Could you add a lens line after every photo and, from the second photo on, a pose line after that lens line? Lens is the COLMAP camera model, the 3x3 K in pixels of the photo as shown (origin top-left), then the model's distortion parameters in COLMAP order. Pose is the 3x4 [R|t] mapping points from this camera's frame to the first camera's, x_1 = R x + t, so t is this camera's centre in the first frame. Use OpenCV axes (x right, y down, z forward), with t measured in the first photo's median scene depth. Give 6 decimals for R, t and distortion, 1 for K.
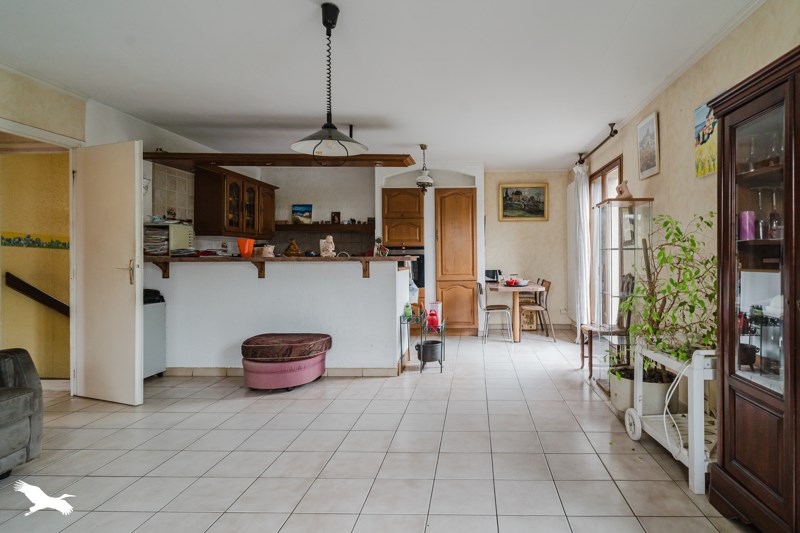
lens RADIAL K [[423.0, 0, 402.7], [0, 423.0, 261.4], [0, 0, 1]] dist [-0.001678, 0.000606]
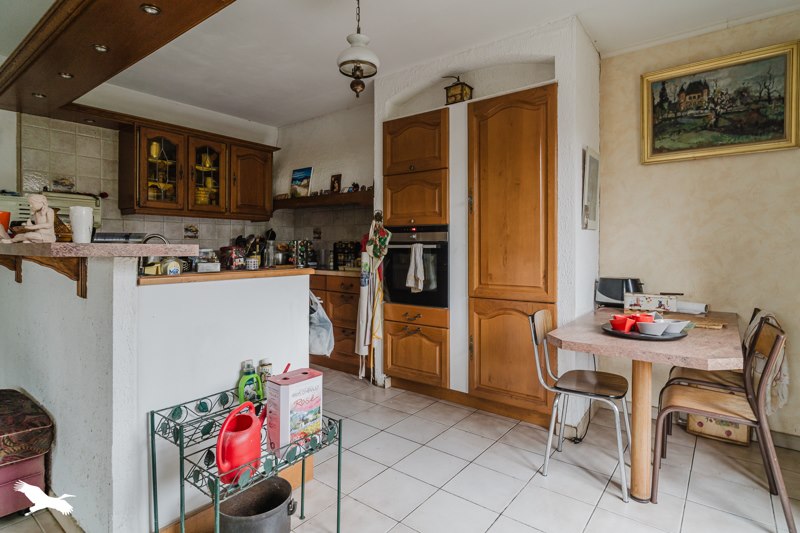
lens RADIAL K [[423.0, 0, 355.4], [0, 423.0, 252.0], [0, 0, 1]] dist [-0.001678, 0.000606]
pose [[0.859995, 0.013891, -0.510114, 0.202561], [-0.012191, 0.999903, 0.006676, -0.006113], [0.510157, 0.000478, 0.860081, 0.497779]]
